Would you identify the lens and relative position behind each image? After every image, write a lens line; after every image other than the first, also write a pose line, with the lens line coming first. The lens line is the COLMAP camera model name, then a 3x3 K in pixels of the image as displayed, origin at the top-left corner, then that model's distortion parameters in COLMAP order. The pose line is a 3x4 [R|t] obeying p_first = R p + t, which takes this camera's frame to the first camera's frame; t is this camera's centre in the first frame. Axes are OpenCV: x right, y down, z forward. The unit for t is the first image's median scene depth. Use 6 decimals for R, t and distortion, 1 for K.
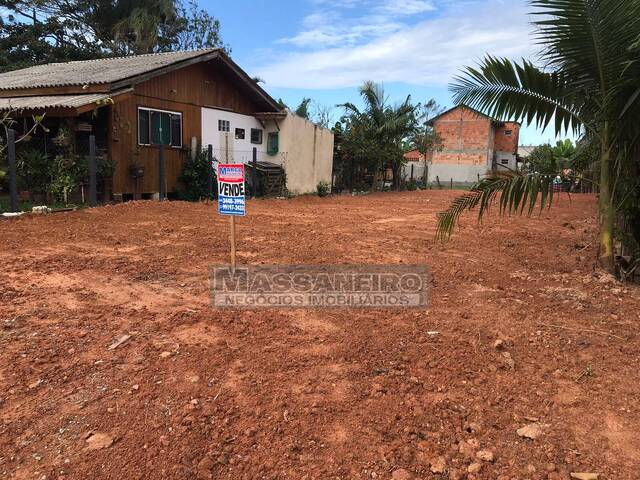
lens RADIAL K [[506.8, 0, 320.0], [0, 506.8, 240.0], [0, 0, 1]] dist [0.067916, -0.150540]
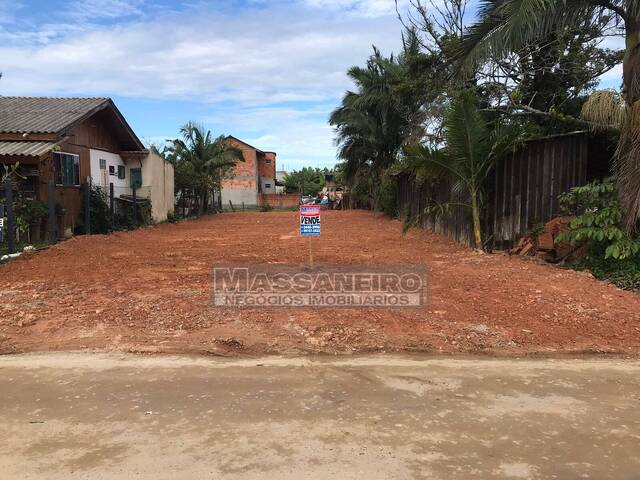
lens RADIAL K [[506.8, 0, 320.0], [0, 506.8, 240.0], [0, 0, 1]] dist [0.067916, -0.150540]
pose [[0.855461, -0.079647, 0.511705, -0.355342], [0.099926, 0.994920, -0.012195, -0.002256], [-0.508135, 0.061565, 0.859074, -0.165415]]
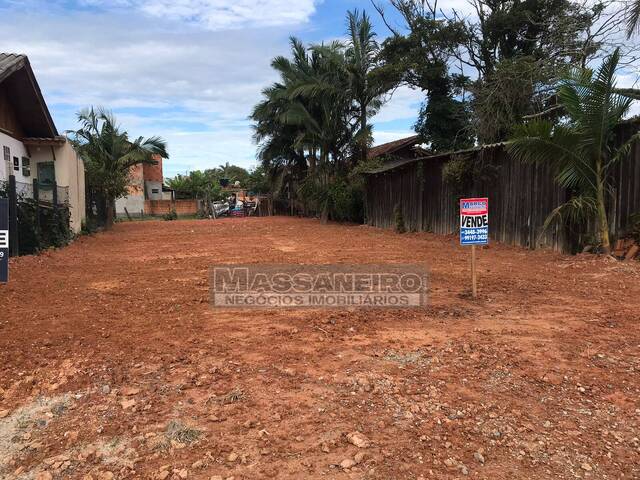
lens RADIAL K [[506.0, 0, 305.5], [0, 506.0, 228.5], [0, 0, 1]] dist [-0.000639, 0.002008]
pose [[0.689741, -0.078654, 0.719772, -0.422657], [0.133828, 0.990803, -0.019973, -0.038449], [-0.711581, 0.110102, 0.693923, 0.171425]]
